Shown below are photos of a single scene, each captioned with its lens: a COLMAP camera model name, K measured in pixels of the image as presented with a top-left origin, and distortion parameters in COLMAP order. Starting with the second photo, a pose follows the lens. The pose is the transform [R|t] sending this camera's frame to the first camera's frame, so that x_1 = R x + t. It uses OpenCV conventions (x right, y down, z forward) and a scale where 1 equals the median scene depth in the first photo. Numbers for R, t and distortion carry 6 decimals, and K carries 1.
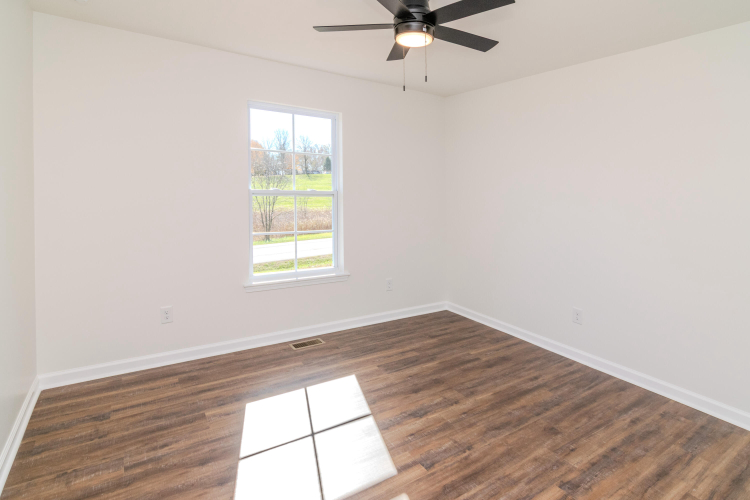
lens RADIAL K [[380.1, 0, 380.1], [0, 380.1, 249.3], [0, 0, 1]] dist [-0.002718, -0.002330]
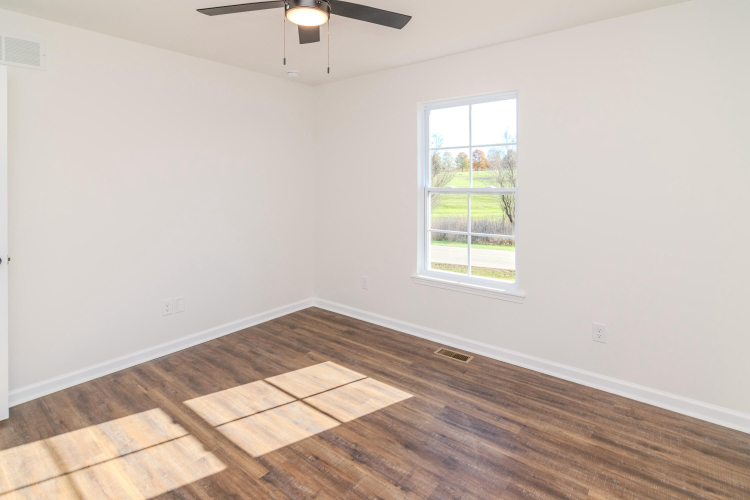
lens RADIAL K [[380.1, 0, 381.0], [0, 380.1, 243.2], [0, 0, 1]] dist [-0.002718, -0.002330]
pose [[0.316113, 0.115808, -0.941627, 0.760244], [-0.141967, 0.987121, 0.073744, -0.077797], [0.938040, 0.110369, 0.328482, 0.665391]]
